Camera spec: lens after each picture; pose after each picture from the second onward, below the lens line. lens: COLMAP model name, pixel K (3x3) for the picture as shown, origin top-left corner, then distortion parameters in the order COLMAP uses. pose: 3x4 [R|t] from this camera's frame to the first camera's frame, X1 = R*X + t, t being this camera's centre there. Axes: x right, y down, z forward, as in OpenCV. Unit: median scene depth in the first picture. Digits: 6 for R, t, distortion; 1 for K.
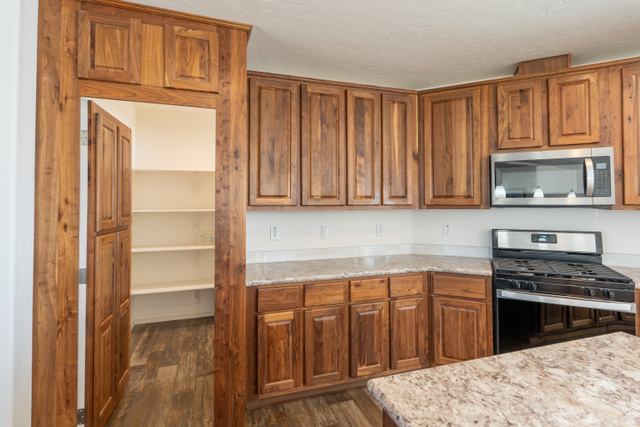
lens RADIAL K [[317.2, 0, 323.5], [0, 317.2, 193.3], [0, 0, 1]] dist [0.002481, 0.000706]
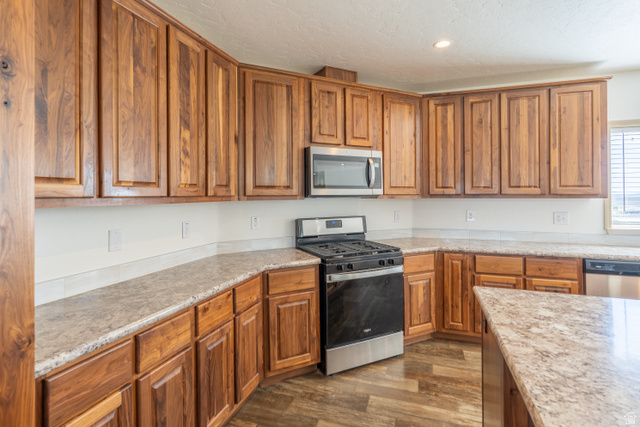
lens RADIAL K [[317.2, 0, 314.2], [0, 317.2, 190.1], [0, 0, 1]] dist [0.002481, 0.000706]
pose [[0.617631, 0.009768, 0.786407, -0.287780], [-0.019633, 0.999803, 0.003000, 0.017009], [-0.786223, -0.017292, 0.617701, 0.363124]]
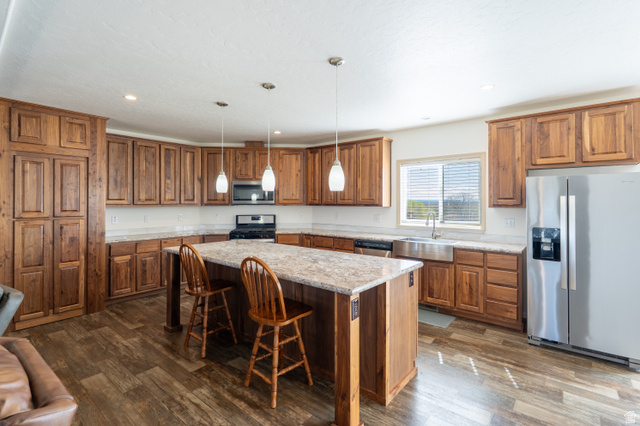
lens RADIAL K [[290.3, 0, 312.5], [0, 290.3, 200.8], [0, 0, 1]] dist [-0.020656, 0.003922]
pose [[0.858573, 0.003500, 0.512679, -0.035280], [-0.016613, 0.999642, 0.020997, -0.038006], [-0.512422, -0.026544, 0.858323, -1.085230]]
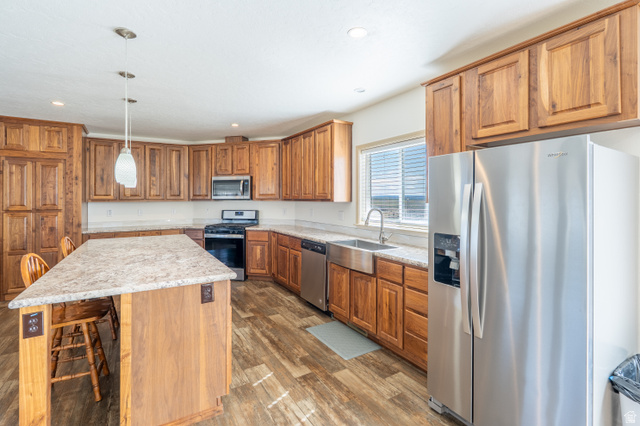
lens RADIAL K [[290.3, 0, 317.3], [0, 290.3, 197.0], [0, 0, 1]] dist [-0.020656, 0.003922]
pose [[0.977384, -0.000645, 0.211473, 0.856918], [-0.004609, 0.999693, 0.024350, -0.033763], [-0.211424, -0.024774, 0.977080, -1.232915]]
